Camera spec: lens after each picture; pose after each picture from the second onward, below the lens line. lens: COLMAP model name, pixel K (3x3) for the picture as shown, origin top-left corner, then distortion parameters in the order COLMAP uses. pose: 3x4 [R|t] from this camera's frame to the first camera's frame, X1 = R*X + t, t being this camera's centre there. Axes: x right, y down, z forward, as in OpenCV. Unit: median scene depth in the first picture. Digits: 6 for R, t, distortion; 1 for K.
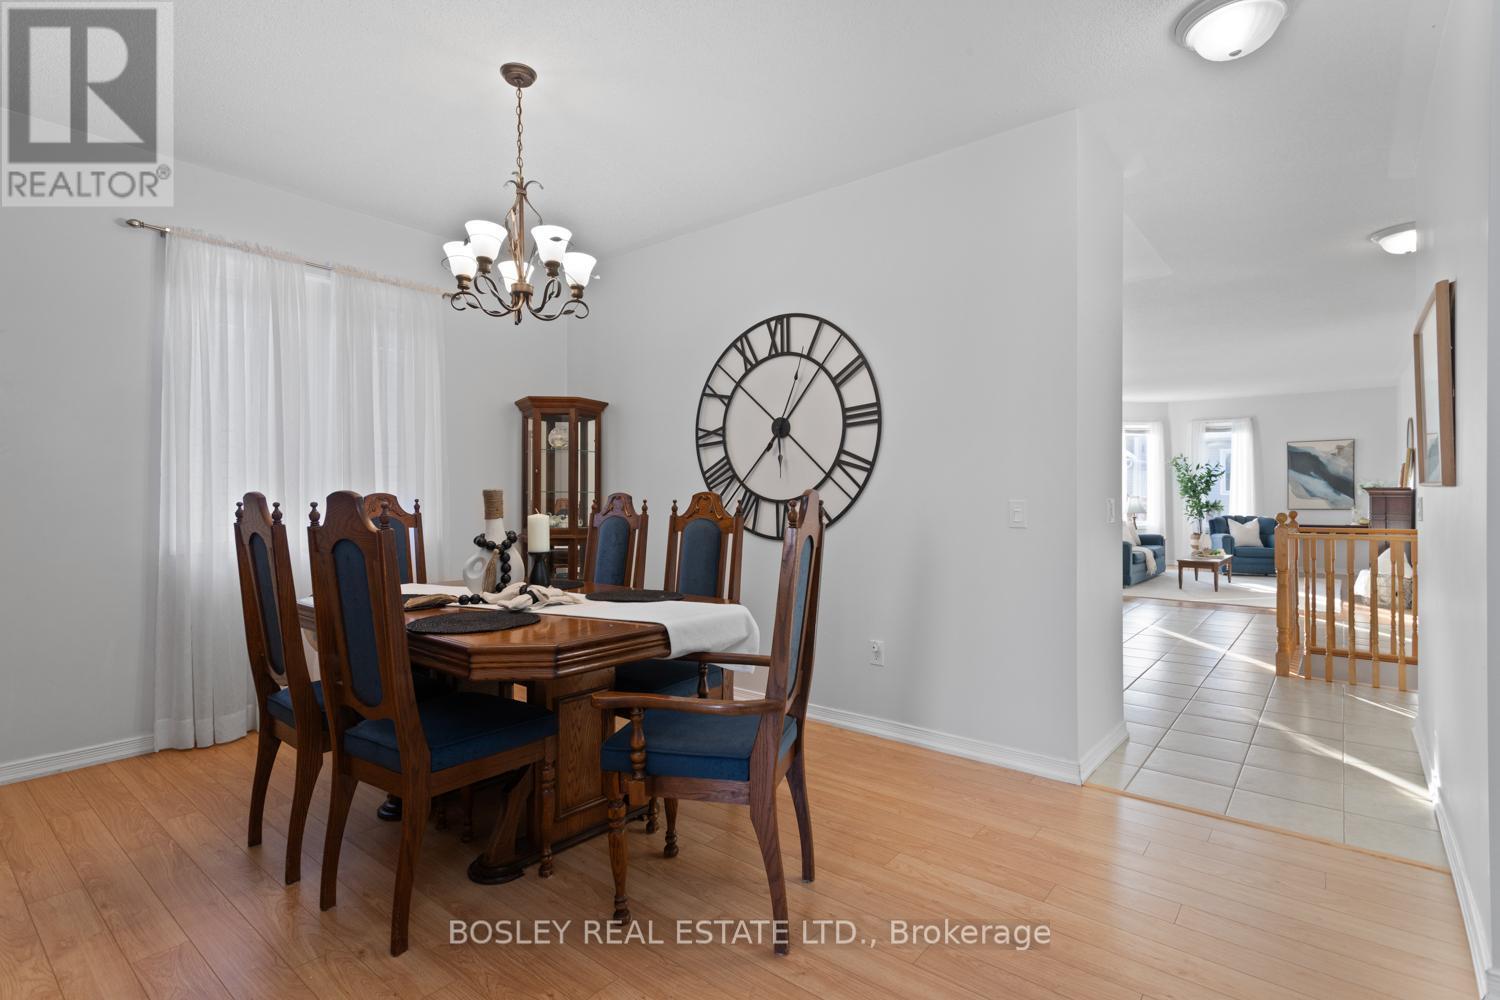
lens RADIAL K [[728.2, 0, 739.2], [0, 728.2, 496.3], [0, 0, 1]] dist [0.001302, 0.001342]
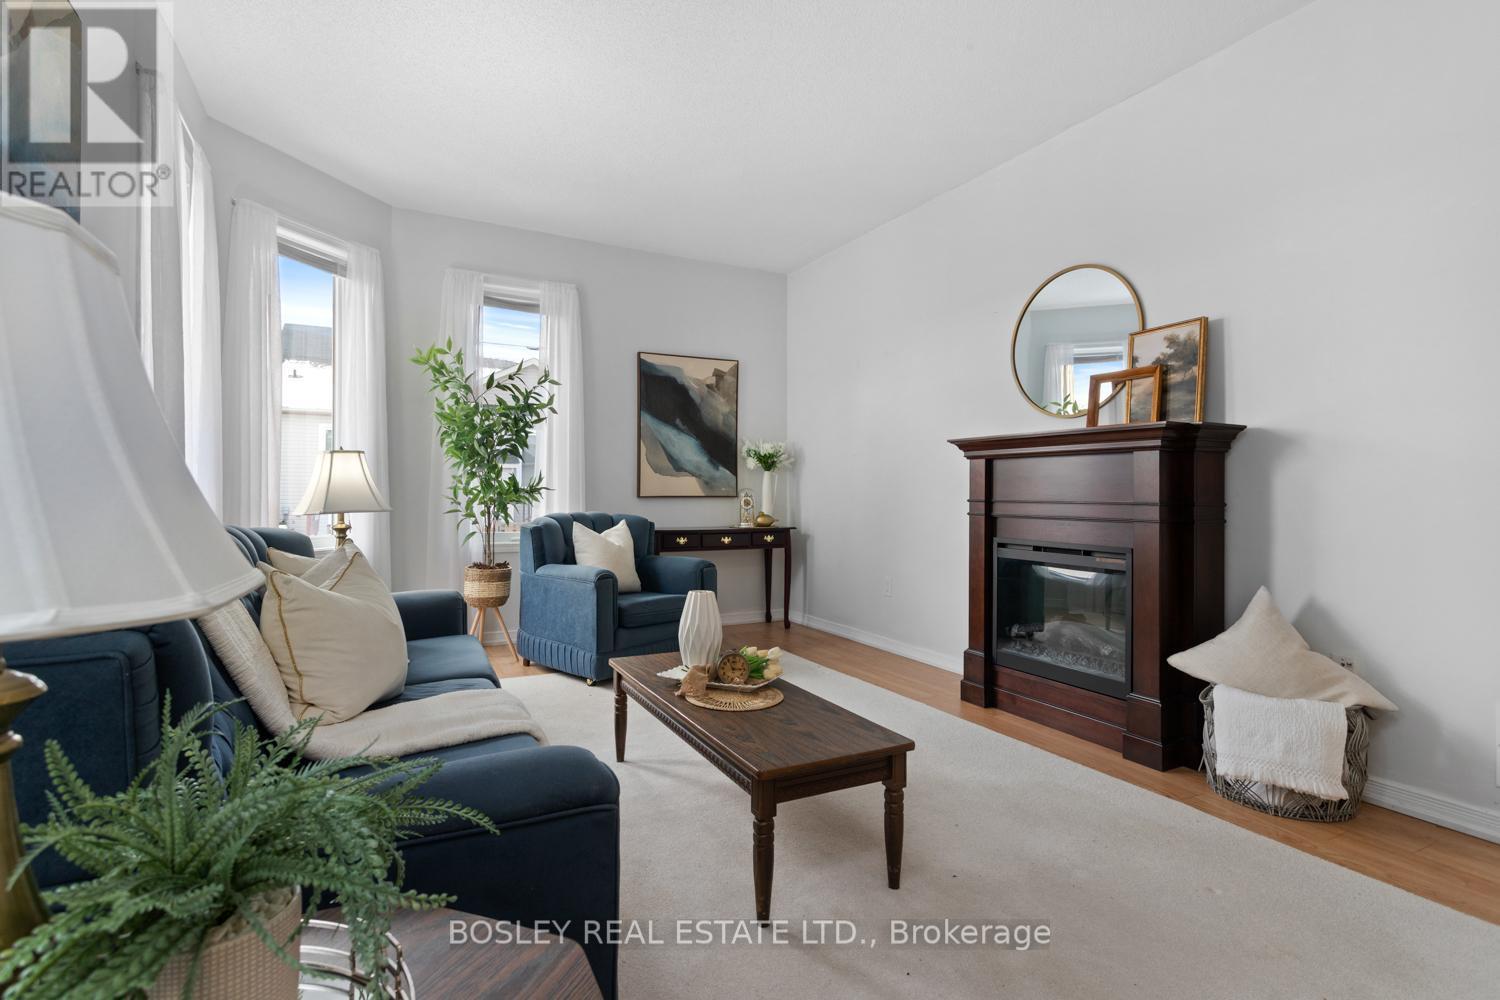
lens RADIAL K [[728.2, 0, 739.2], [0, 728.2, 496.3], [0, 0, 1]] dist [0.001302, 0.001342]
pose [[0.395705, -0.002810, 0.918373, 0.352638], [-0.007587, 0.999951, 0.006328, 0.014038], [-0.918346, -0.009472, 0.395665, 0.760383]]
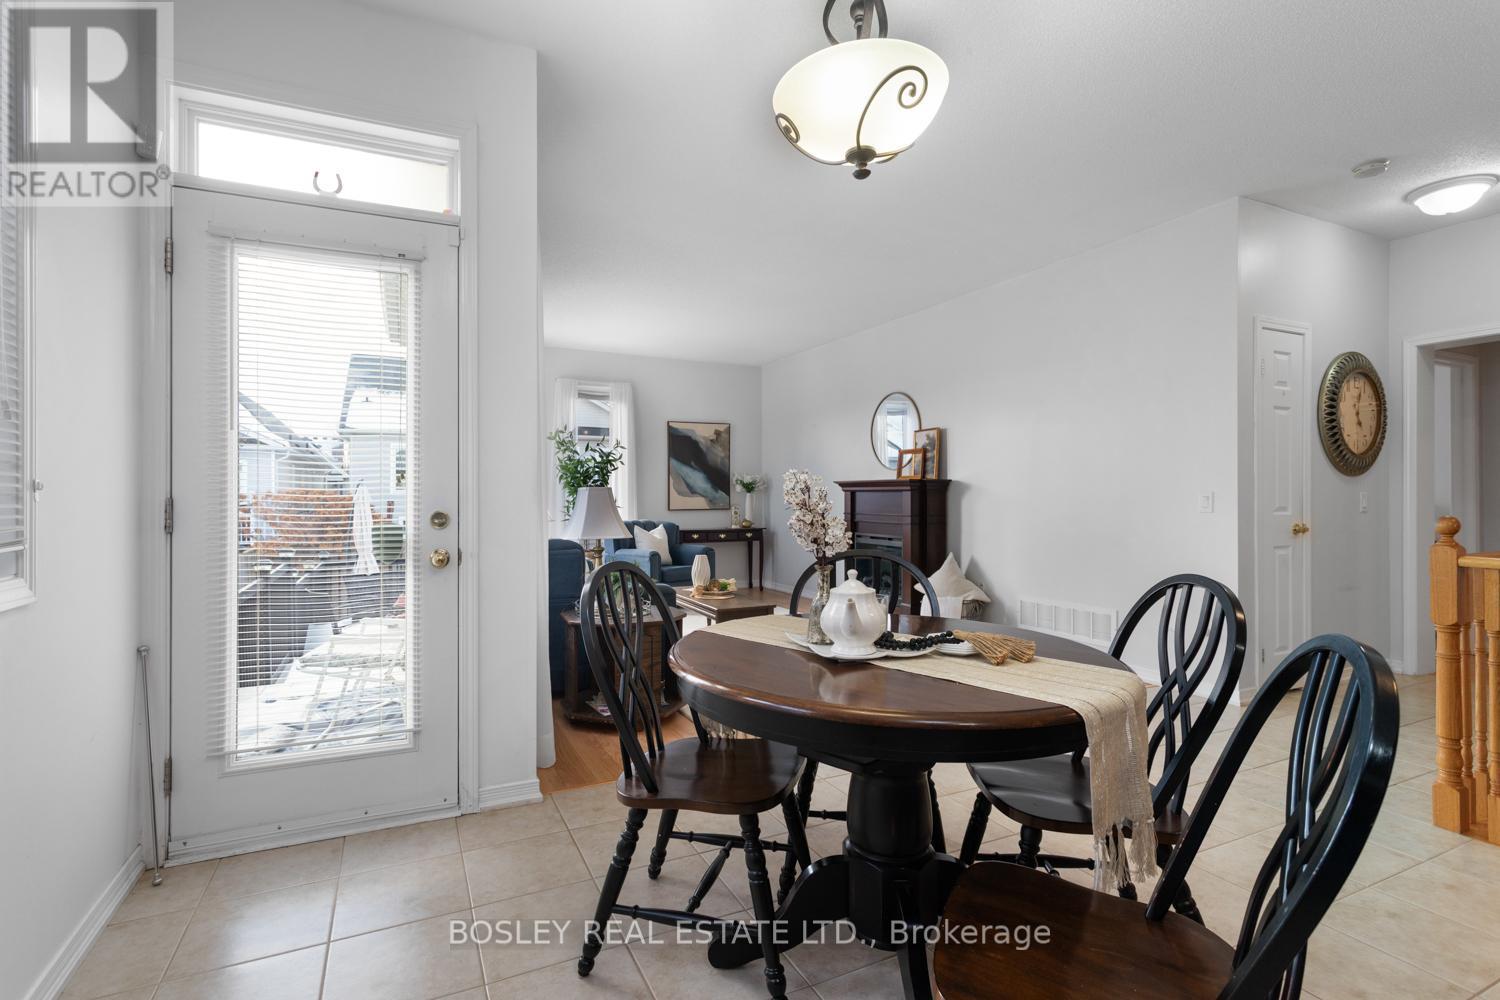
lens RADIAL K [[720.9, 0, 744.0], [0, 720.9, 499.1], [0, 0, 1]] dist [0.008695, 0.000641]
pose [[0.411712, -0.004683, 0.911302, 0.100210], [-0.001870, 0.999980, 0.005983, 0.001908], [-0.911312, -0.004168, 0.411695, 0.621650]]
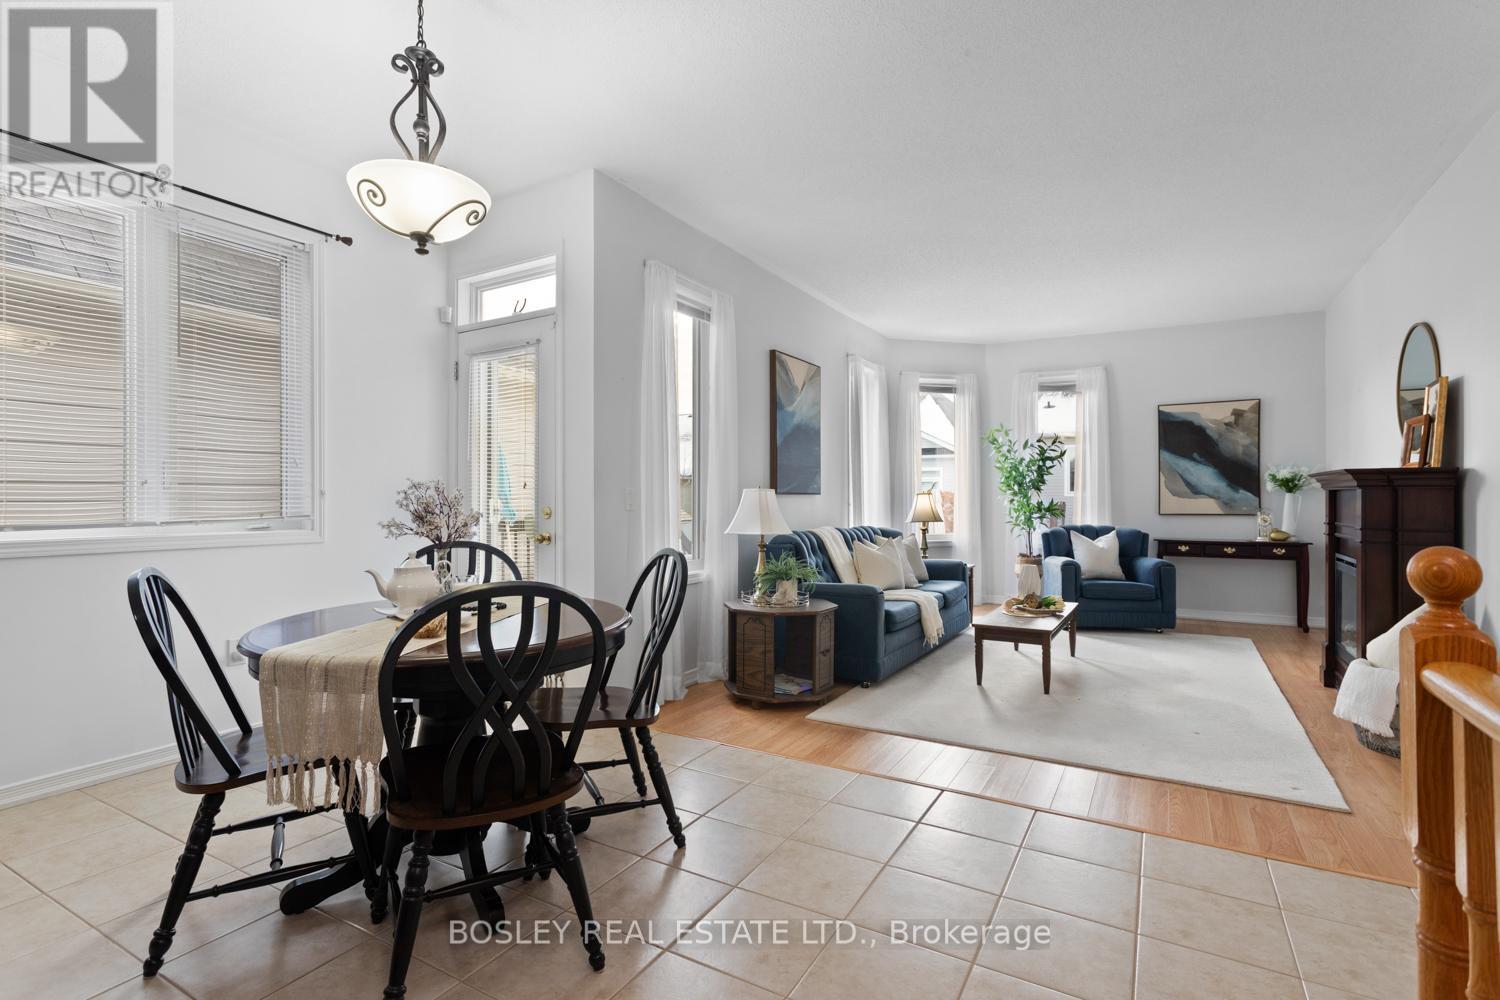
lens RADIAL K [[728.2, 0, 739.2], [0, 728.2, 496.3], [0, 0, 1]] dist [0.001302, 0.001342]
pose [[0.986890, -0.000177, 0.161397, 0.303006], [0.000072, 1.000000, 0.000657, 0.002150], [-0.161397, -0.000637, 0.986889, 0.450067]]
